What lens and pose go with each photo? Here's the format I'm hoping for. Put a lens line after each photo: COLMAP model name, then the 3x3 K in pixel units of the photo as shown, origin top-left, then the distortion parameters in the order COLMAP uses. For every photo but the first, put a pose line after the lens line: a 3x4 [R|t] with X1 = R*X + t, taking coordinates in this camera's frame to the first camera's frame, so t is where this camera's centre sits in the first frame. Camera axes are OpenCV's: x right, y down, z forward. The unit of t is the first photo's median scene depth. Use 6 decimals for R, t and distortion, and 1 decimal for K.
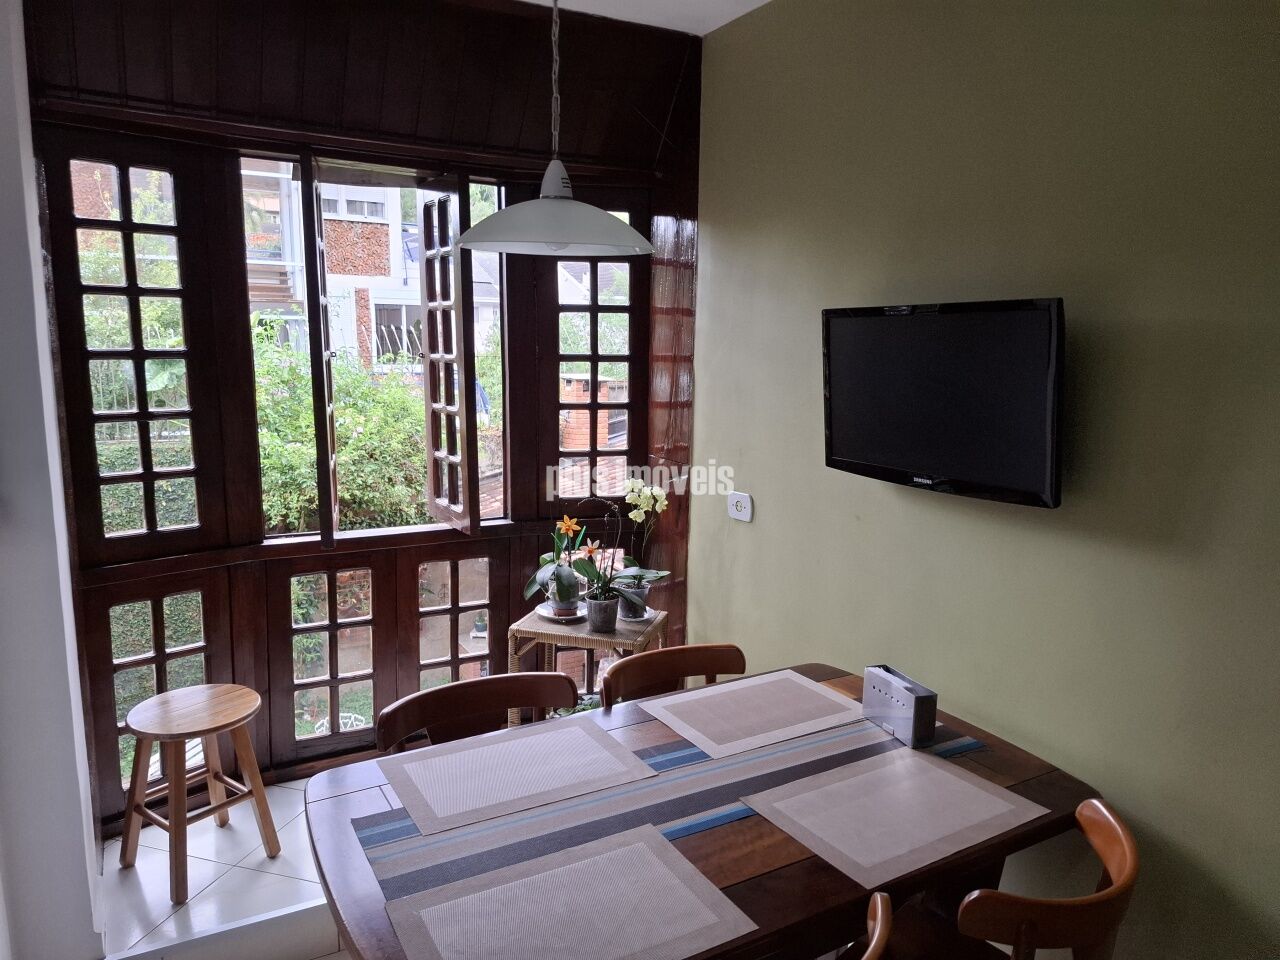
lens RADIAL K [[863.1, 0, 613.0], [0, 863.1, 496.1], [0, 0, 1]] dist [0.170139, -0.299279]
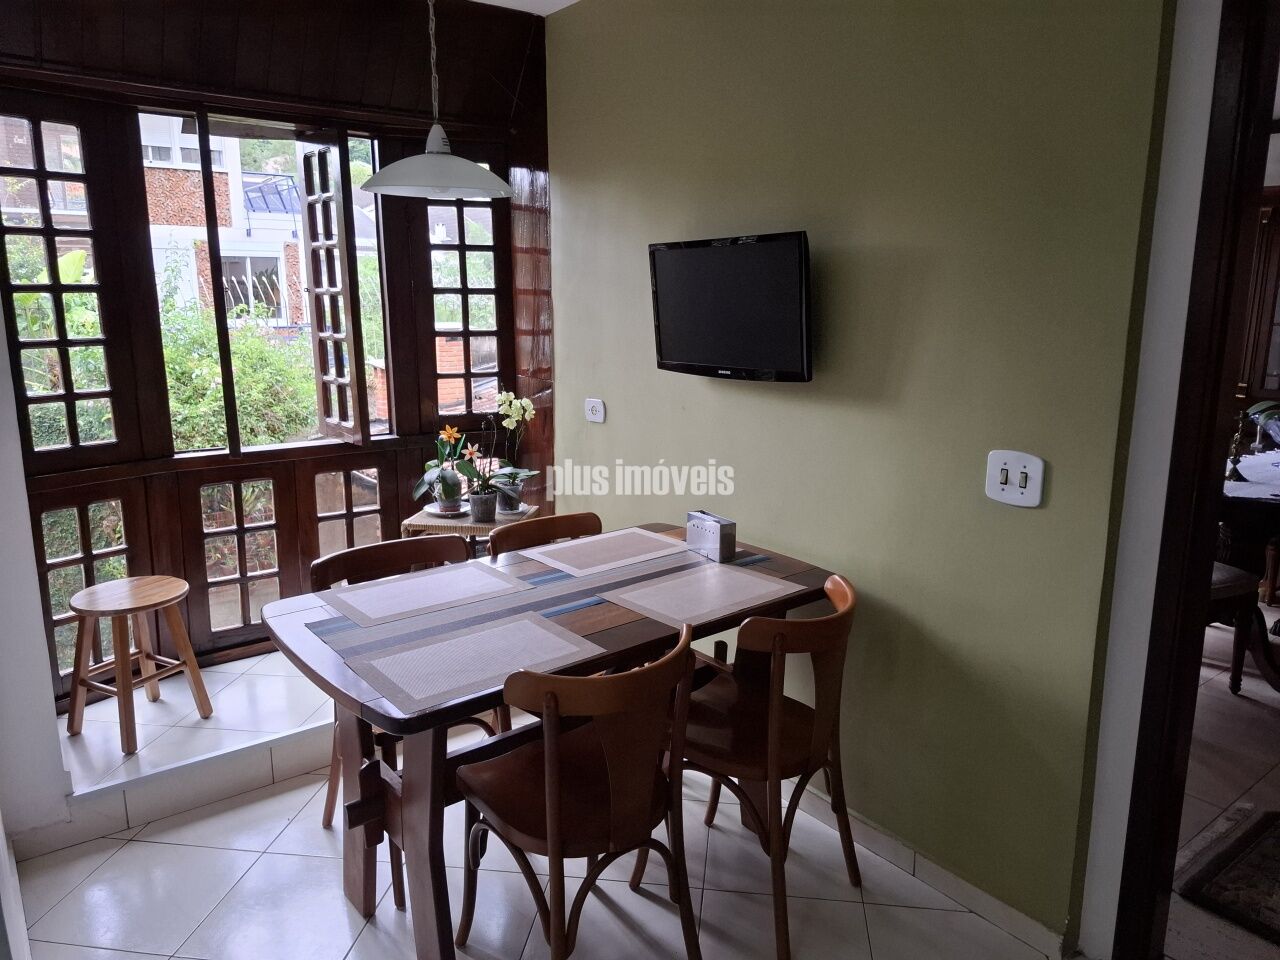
lens RADIAL K [[879.9, 0, 619.4], [0, 879.9, 466.6], [0, 0, 1]] dist [0.108027, -0.161725]
pose [[0.986612, -0.044285, 0.156958, -0.015280], [0.041875, 0.998949, 0.018627, 0.065494], [-0.157618, -0.011805, 0.987430, -0.208915]]
